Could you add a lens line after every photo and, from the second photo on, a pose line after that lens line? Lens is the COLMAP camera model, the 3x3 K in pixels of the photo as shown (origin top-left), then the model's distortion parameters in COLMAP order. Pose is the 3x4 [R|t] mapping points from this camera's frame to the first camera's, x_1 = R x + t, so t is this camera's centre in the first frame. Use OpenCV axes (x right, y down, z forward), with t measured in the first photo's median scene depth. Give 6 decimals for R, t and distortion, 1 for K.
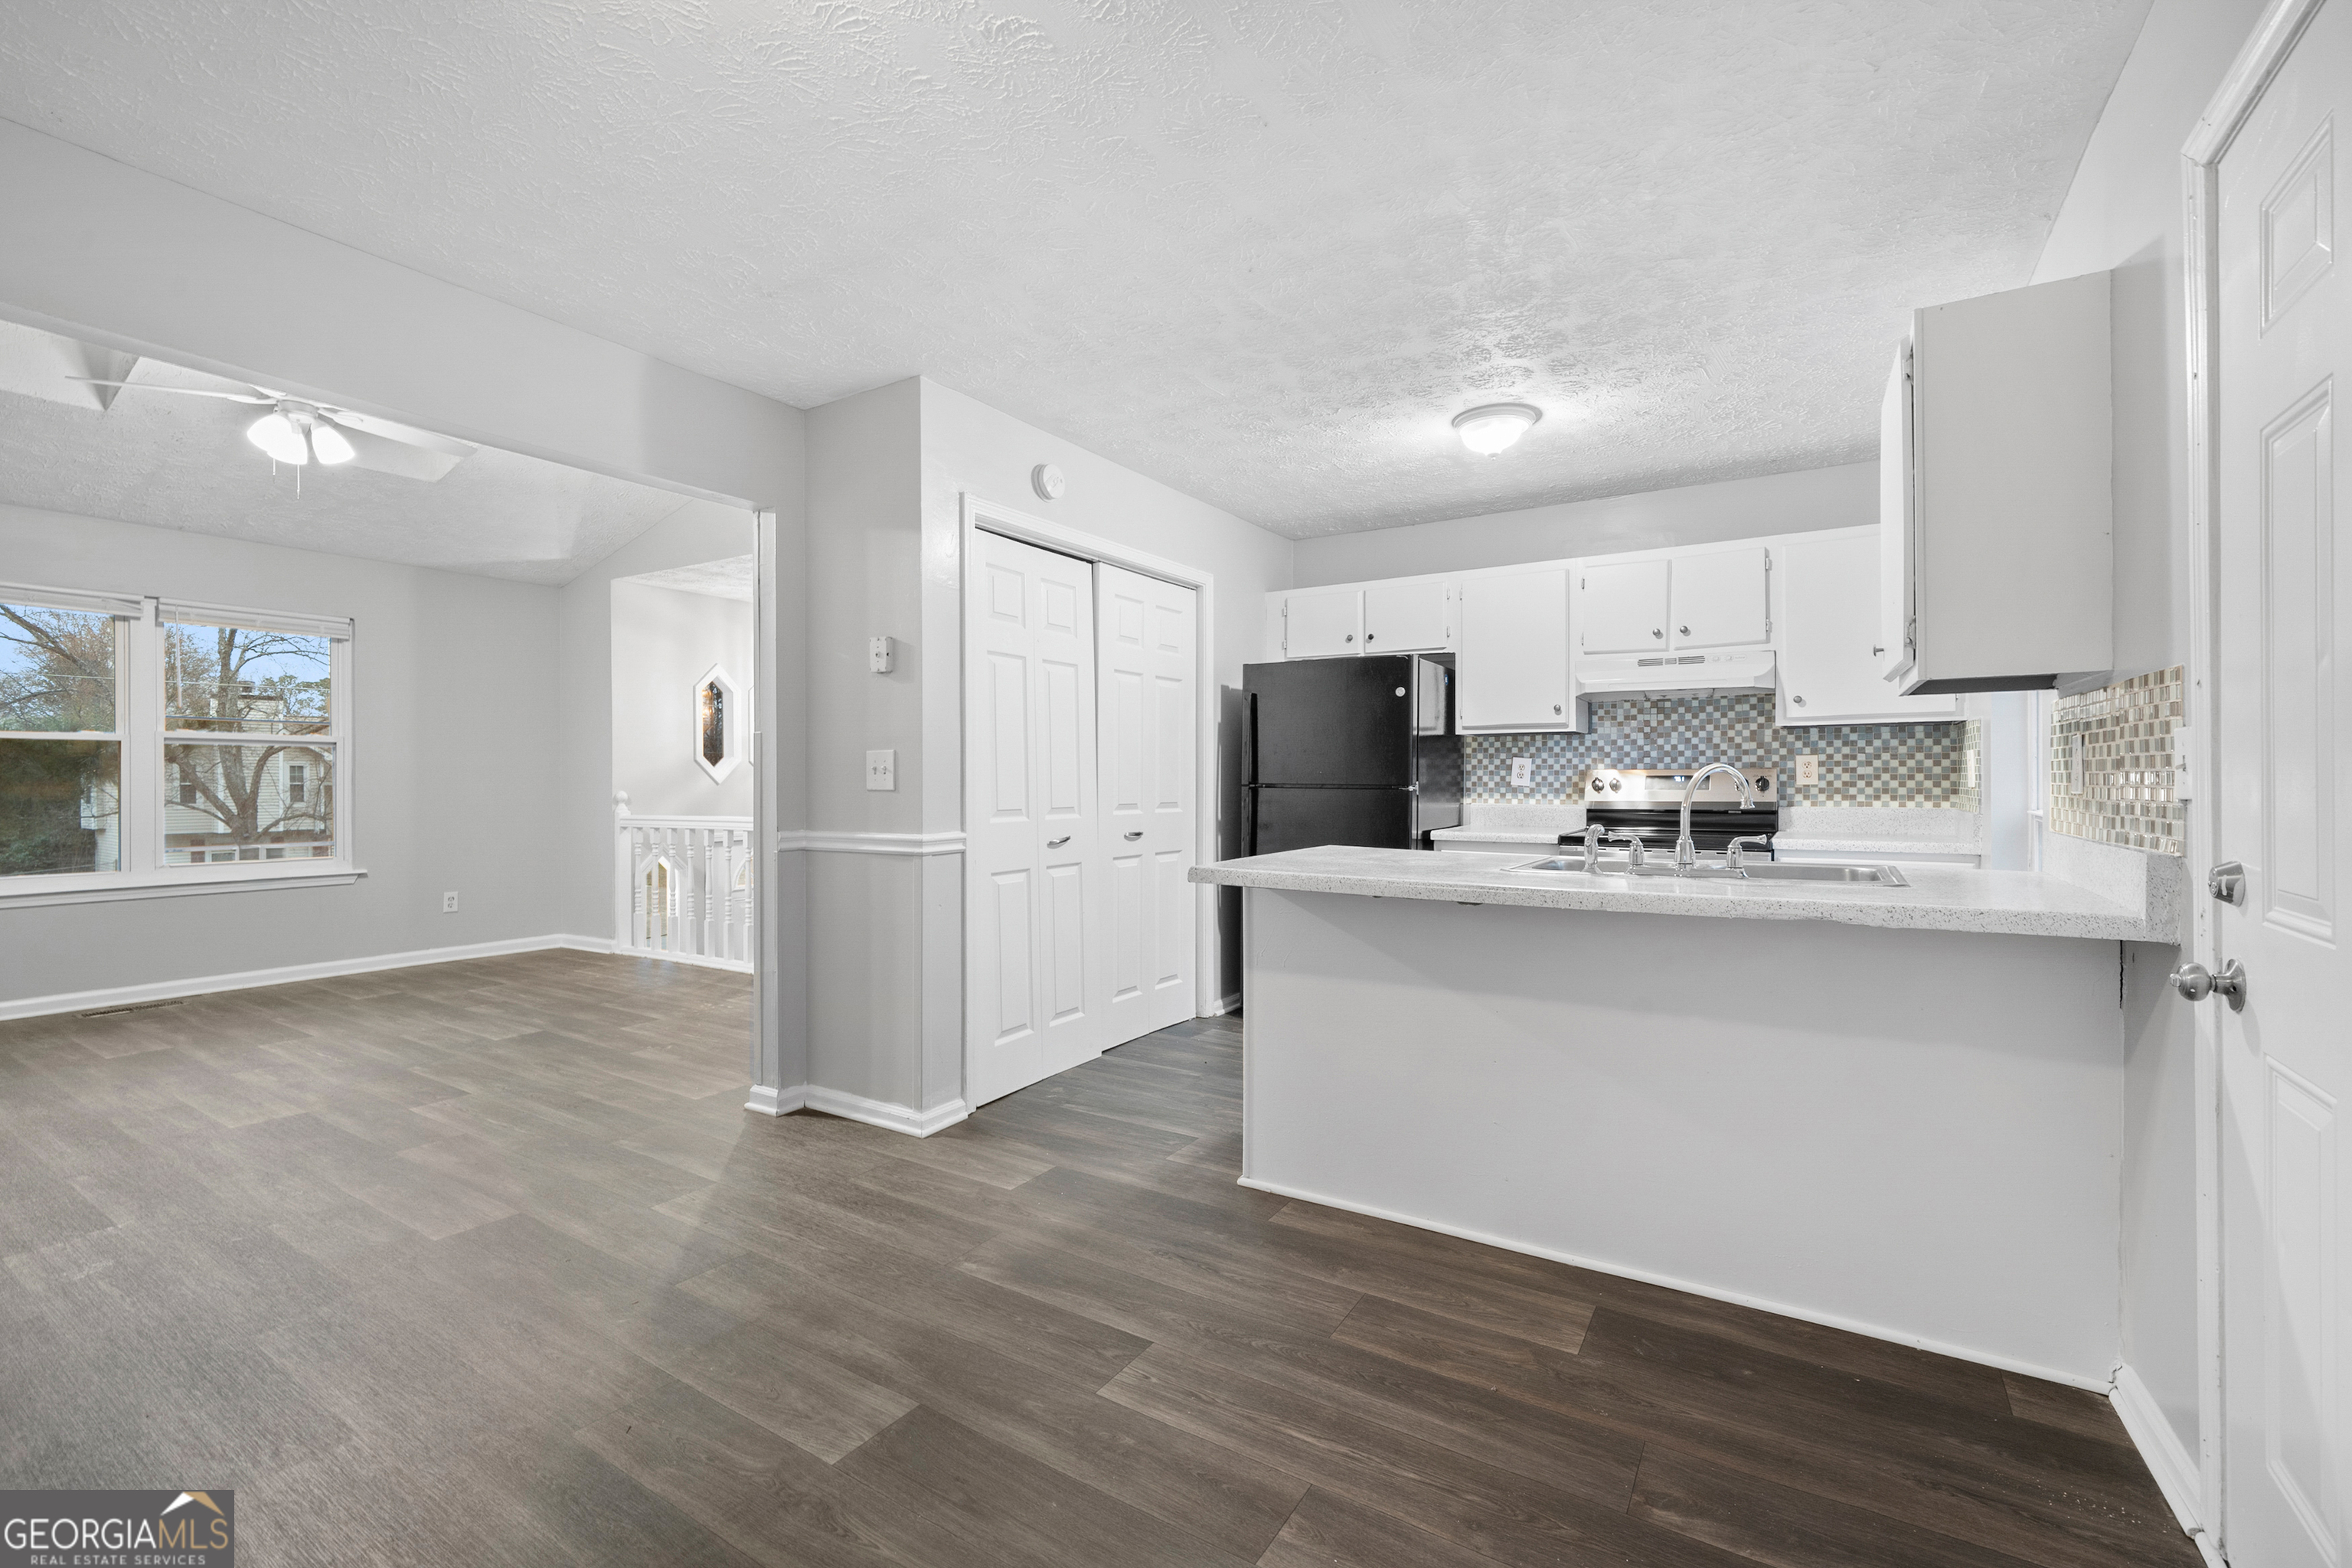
lens RADIAL K [[997.7, 0, 1153.8], [0, 997.7, 786.7], [0, 0, 1]] dist [0.001154, -0.002040]
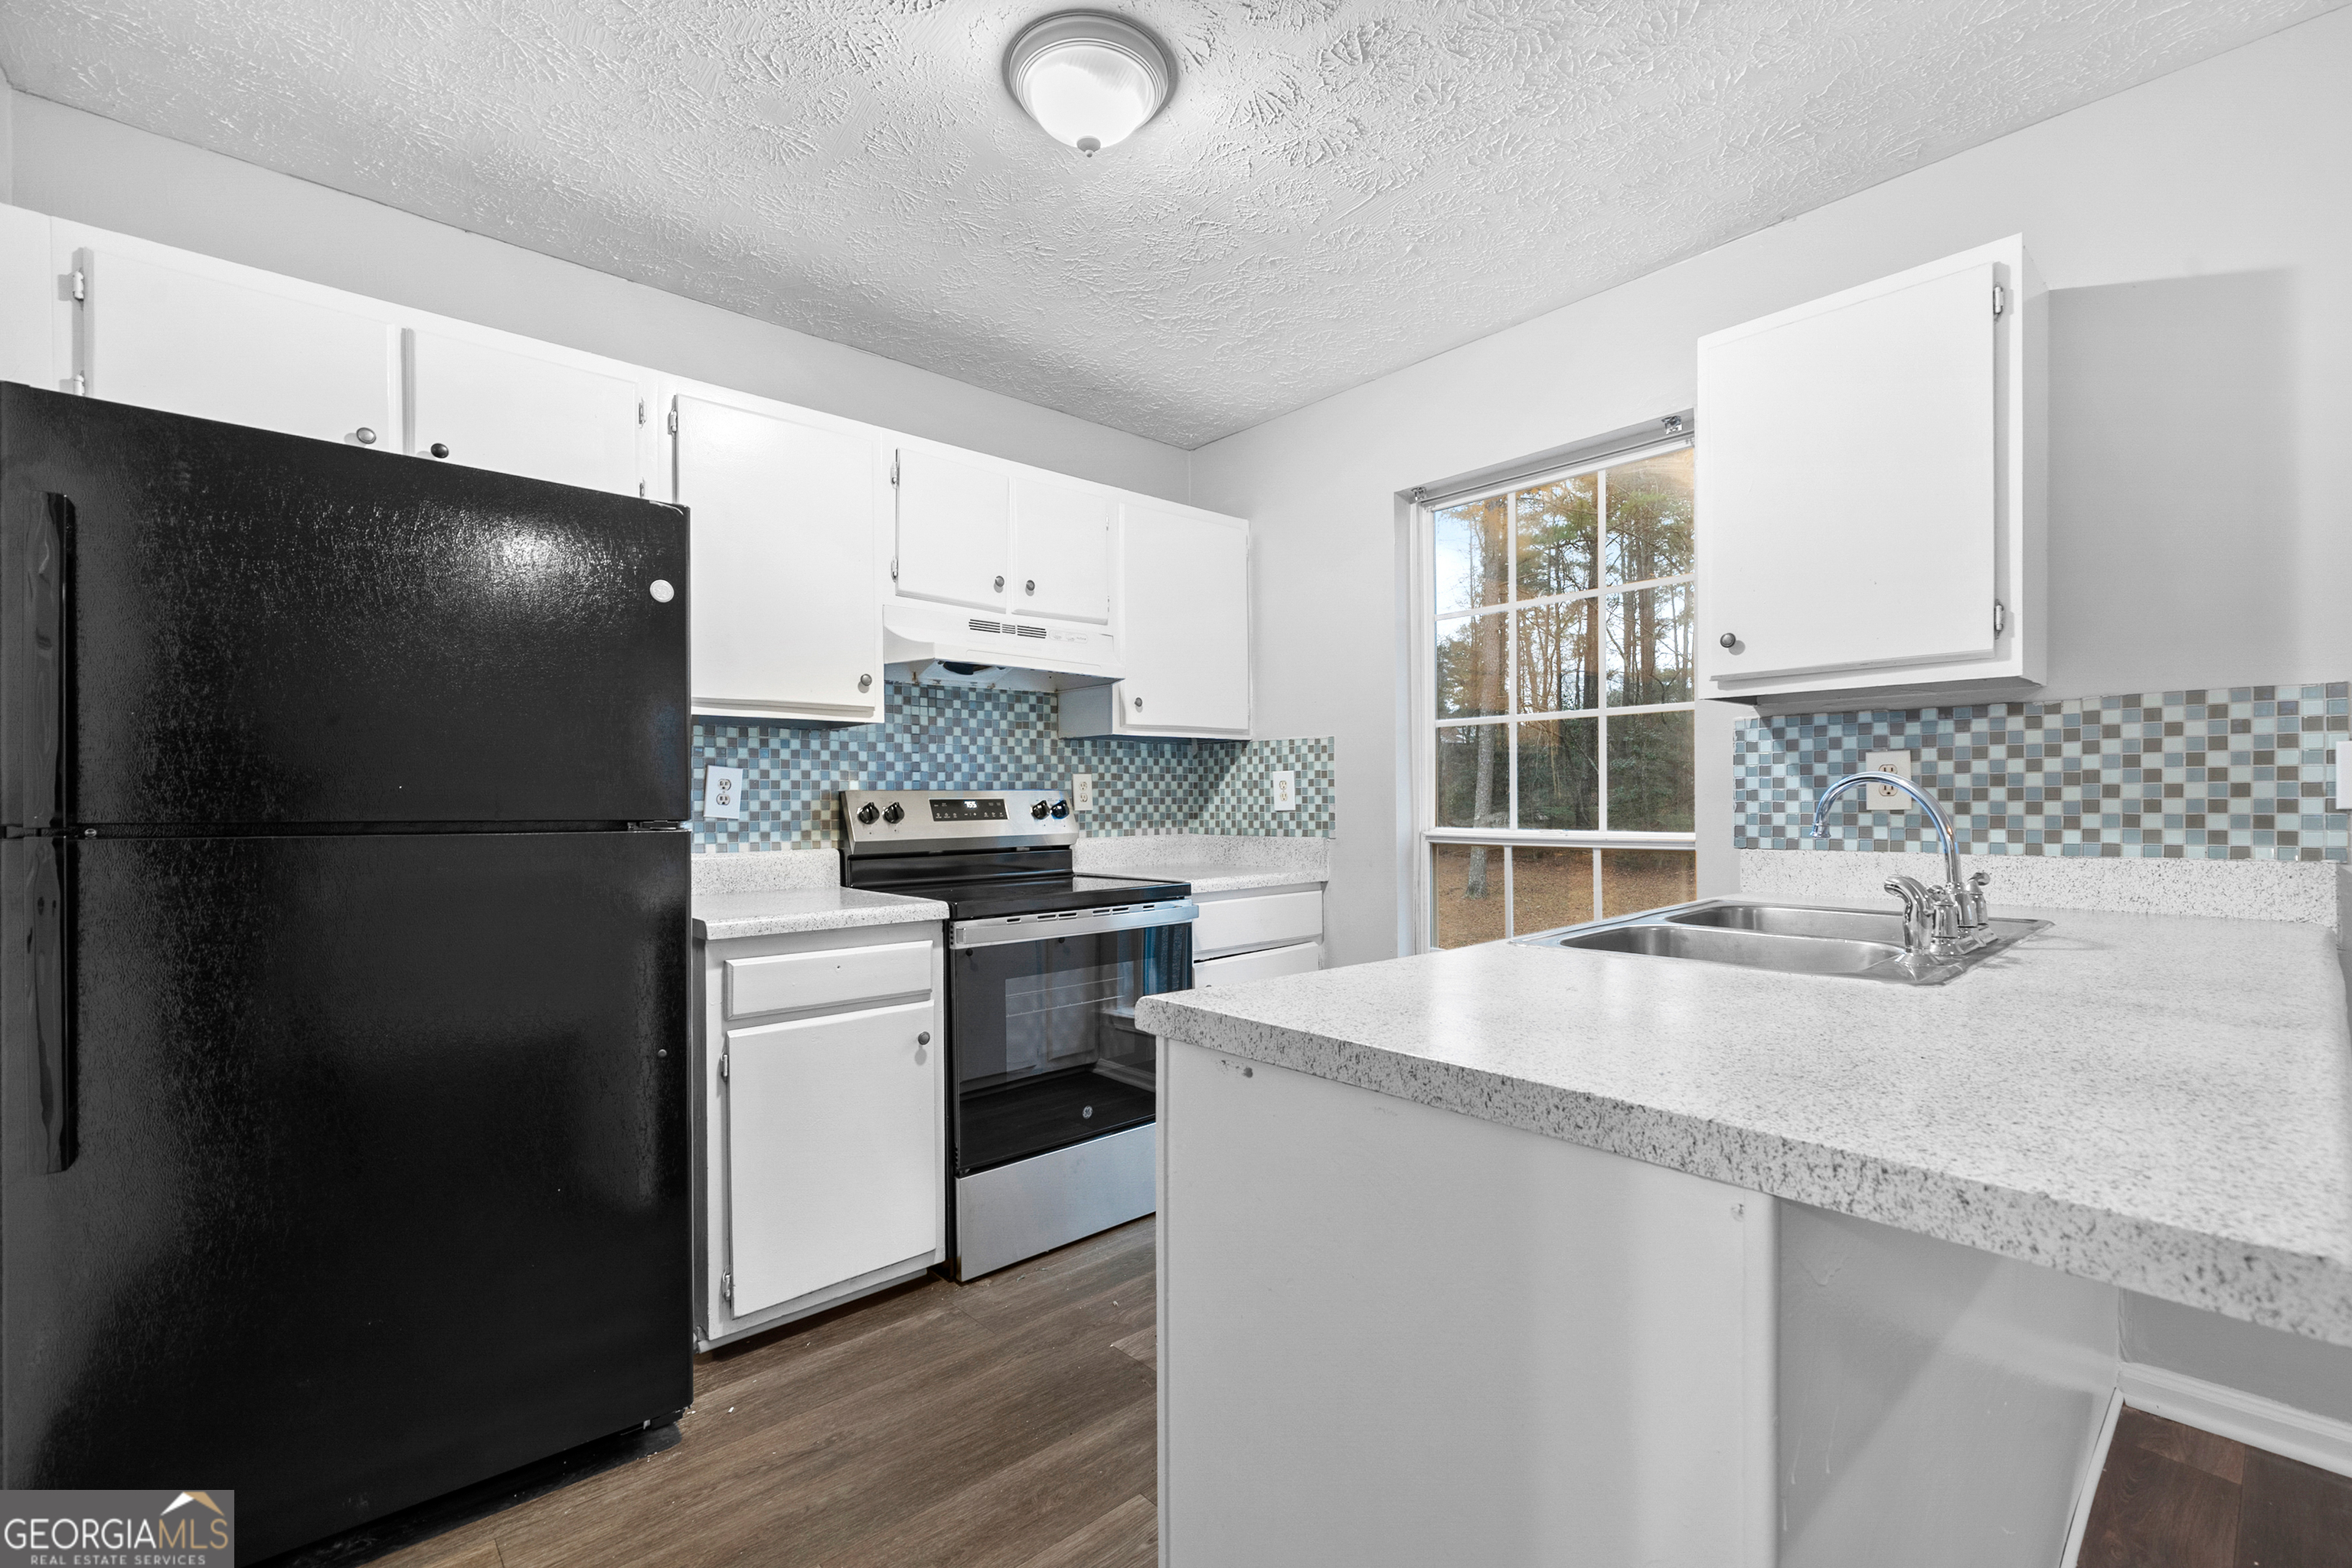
lens RADIAL K [[997.7, 0, 1196.7], [0, 997.7, 802.1], [0, 0, 1]] dist [0.001154, -0.002040]
pose [[0.267246, -0.001020, 0.963628, -0.091212], [0.015499, 0.999875, -0.003240, -0.004766], [-0.963504, 0.015801, 0.267228, 0.675499]]
